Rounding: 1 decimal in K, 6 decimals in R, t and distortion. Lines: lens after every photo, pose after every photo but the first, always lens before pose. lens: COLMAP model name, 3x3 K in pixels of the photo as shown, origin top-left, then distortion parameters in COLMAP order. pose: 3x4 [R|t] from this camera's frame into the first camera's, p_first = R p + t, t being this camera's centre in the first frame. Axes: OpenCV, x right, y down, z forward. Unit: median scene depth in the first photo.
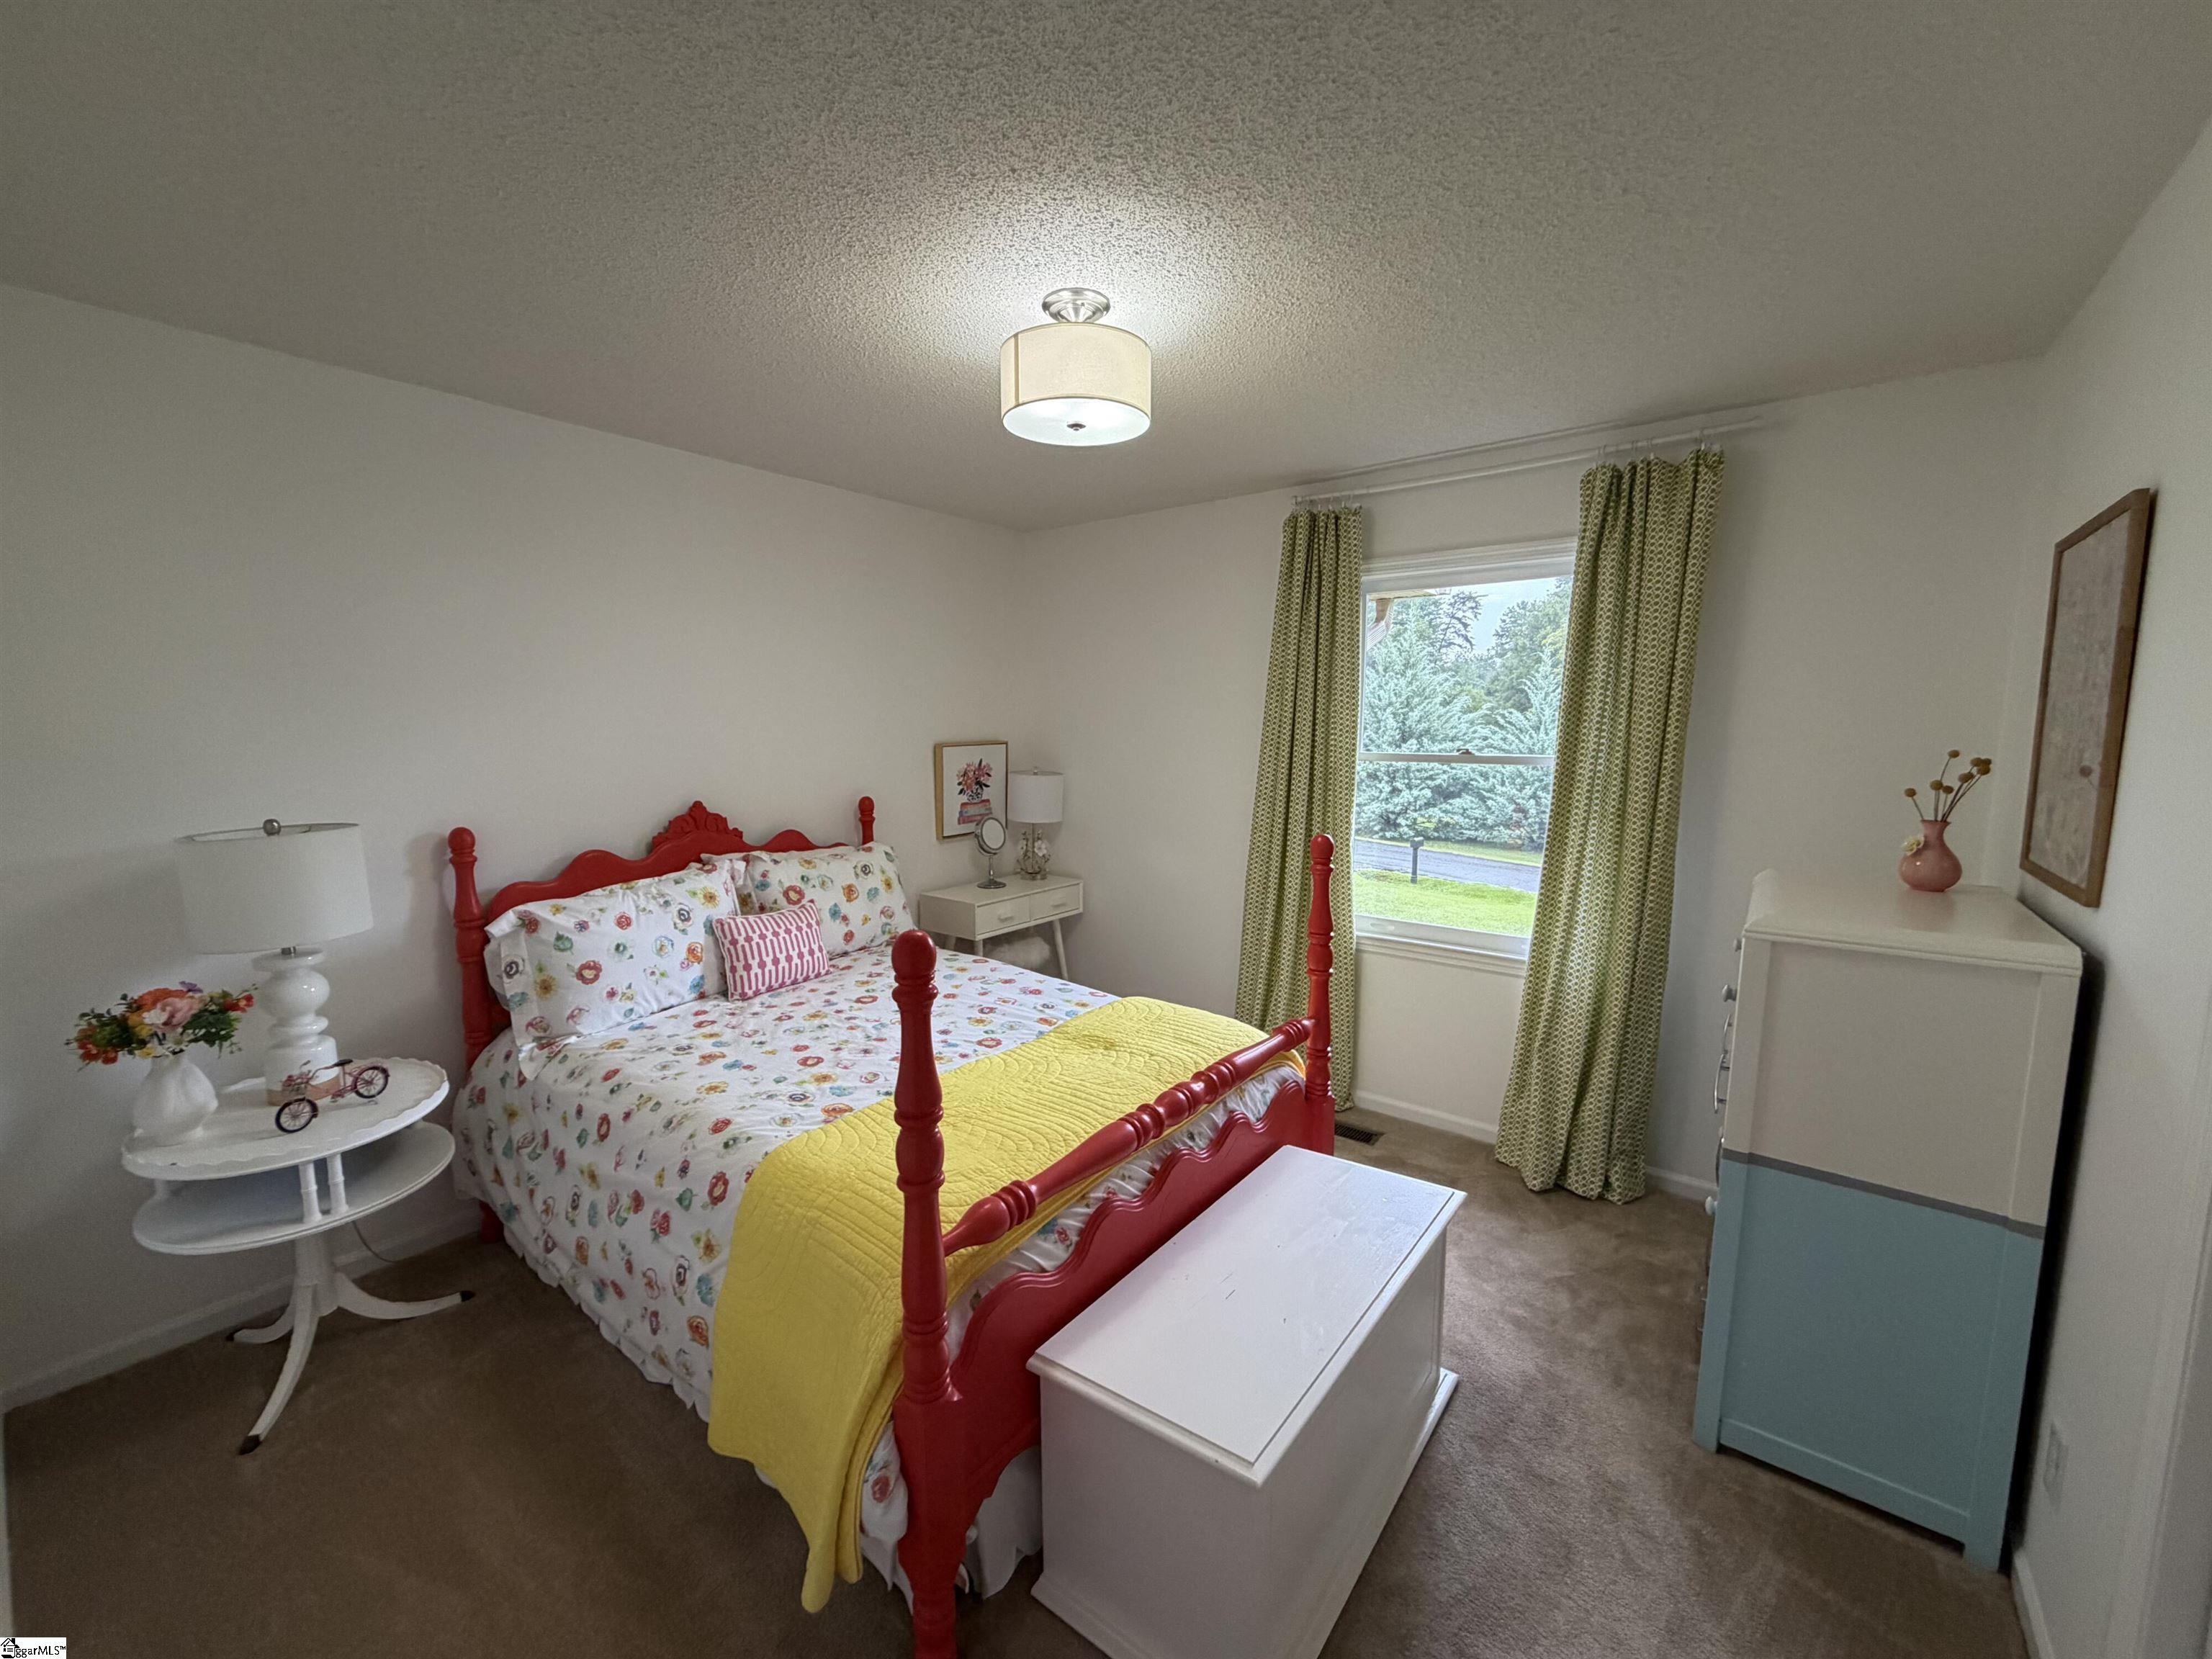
lens RADIAL K [[876.3, 0, 1108.5], [0, 876.3, 827.5], [0, 0, 1]] dist [-0.009163, -0.000246]
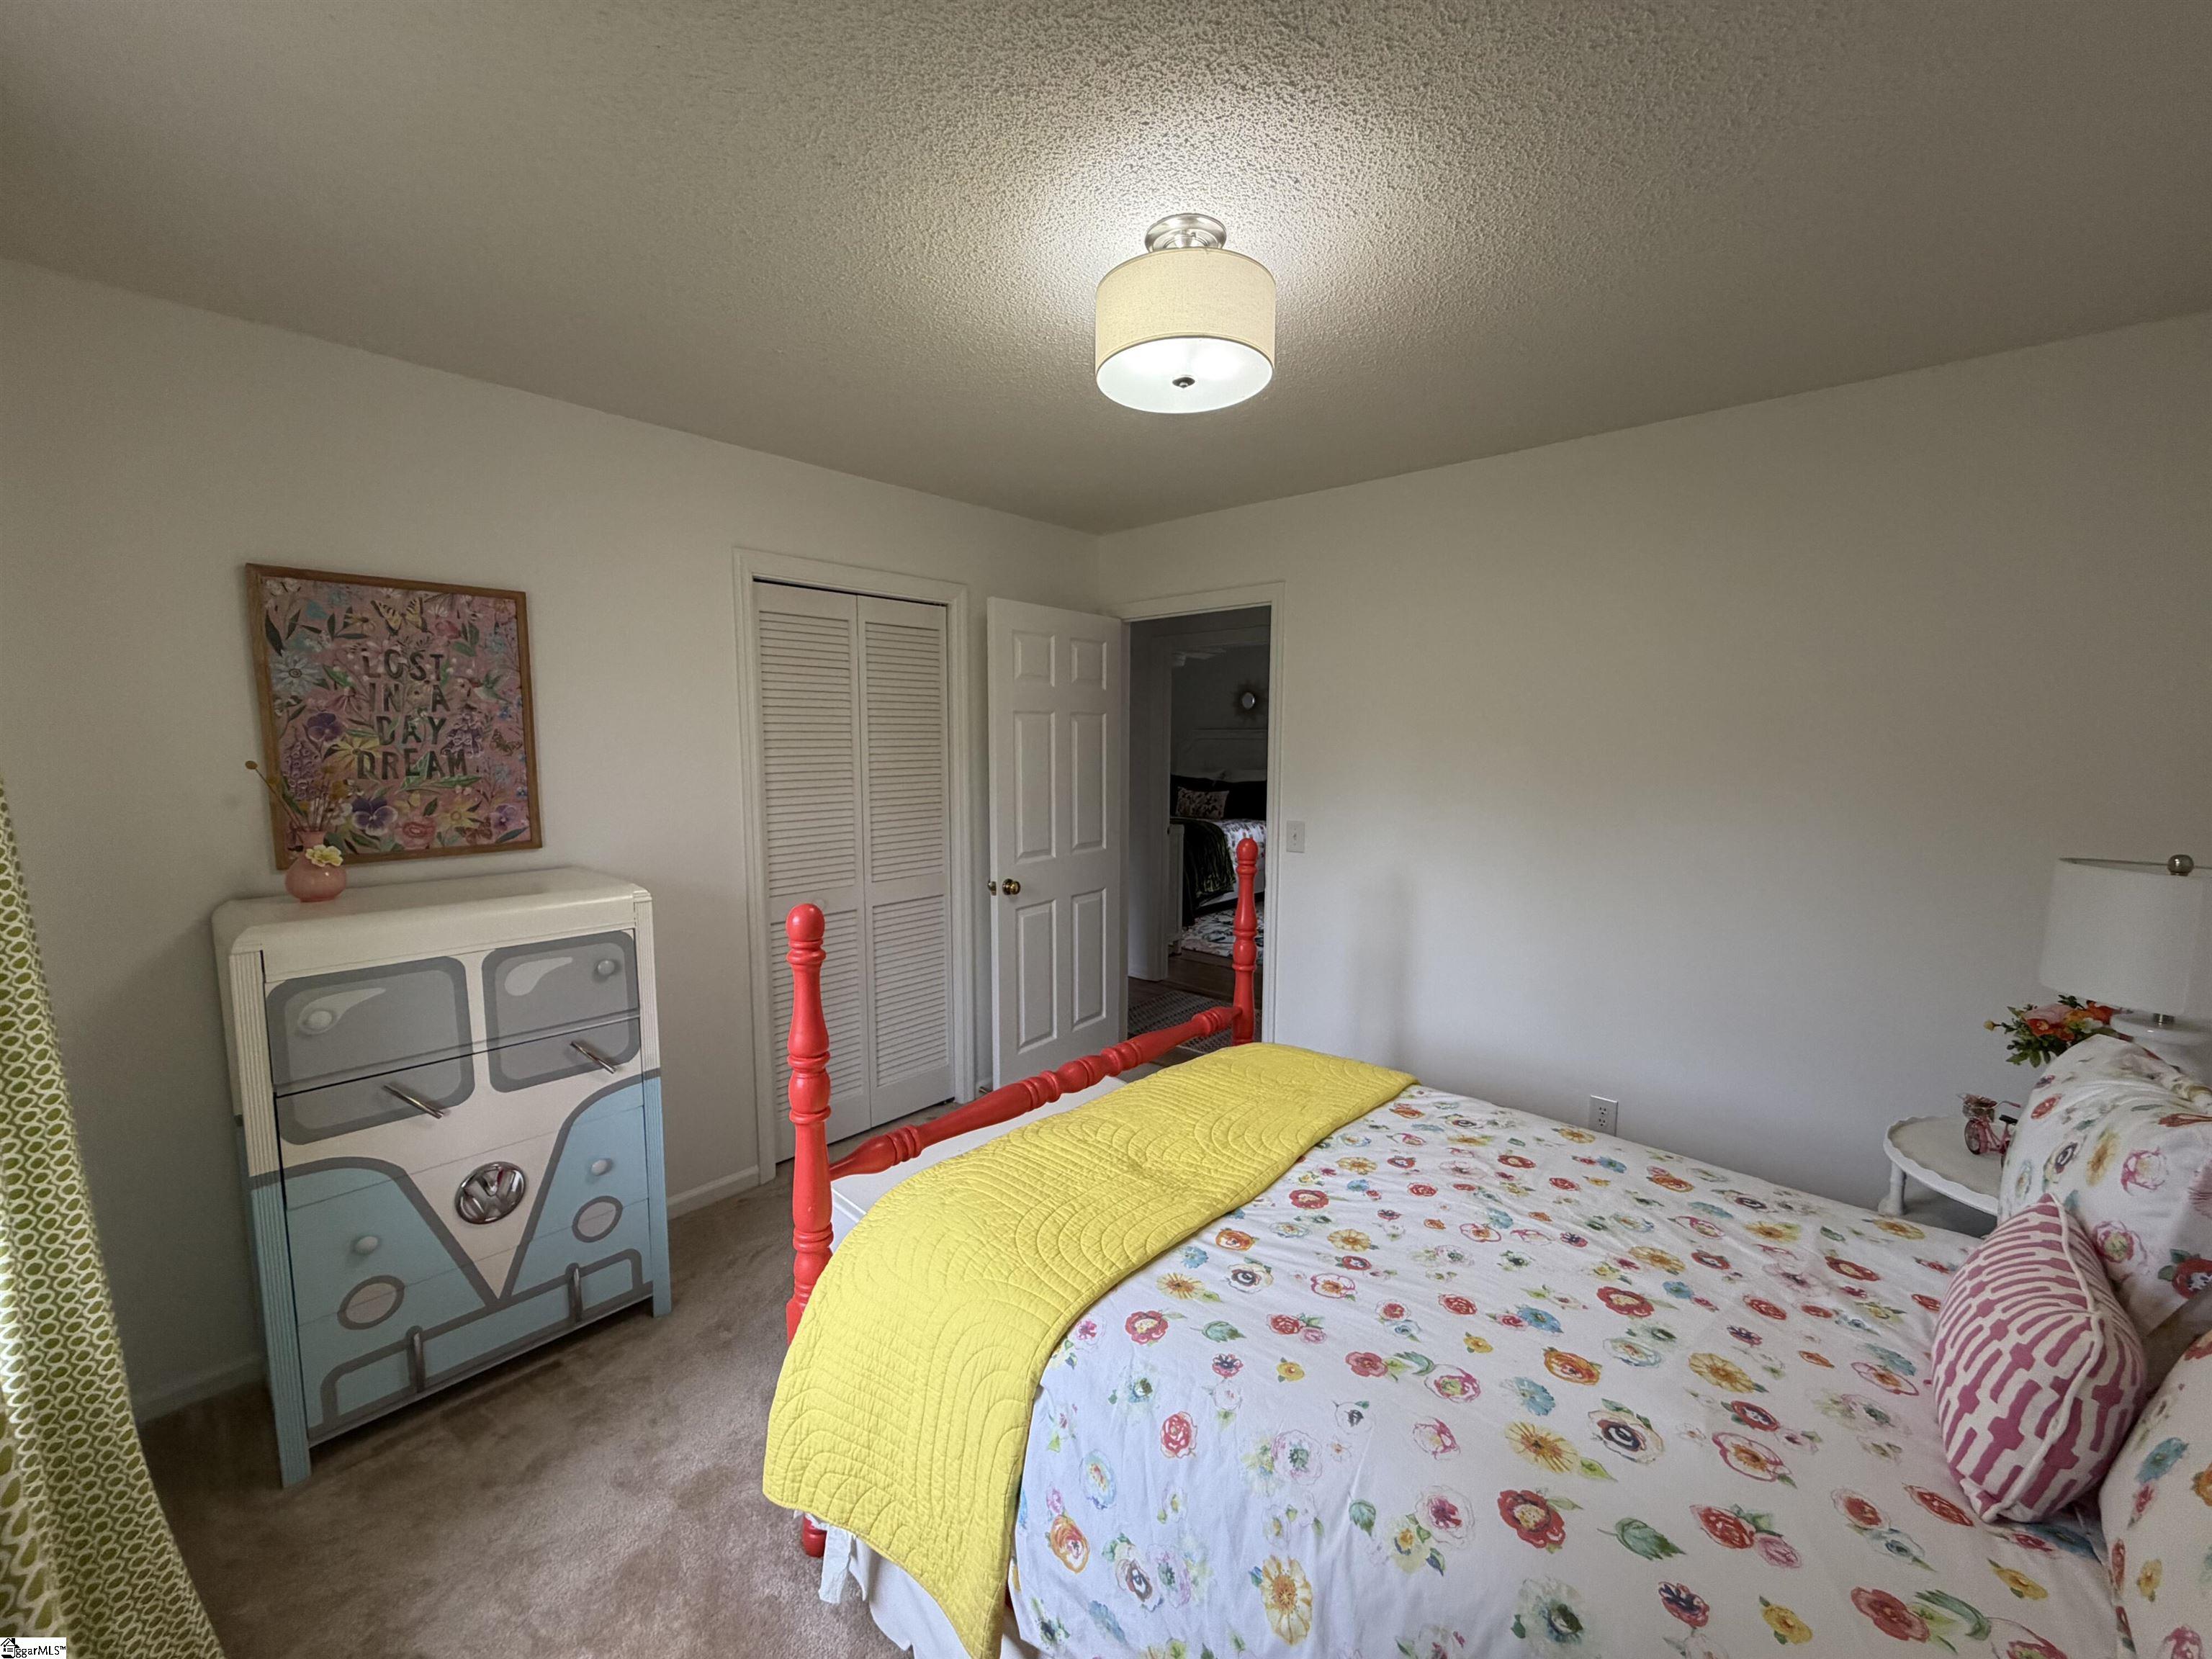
lens RADIAL K [[876.3, 0, 1103.1], [0, 876.3, 828.0], [0, 0, 1]] dist [-0.009163, -0.000246]
pose [[-0.997254, -0.014058, 0.072710, -0.020636], [0.002407, 0.975146, 0.221550, -0.184161], [-0.074017, 0.221116, -0.972435, 1.582010]]
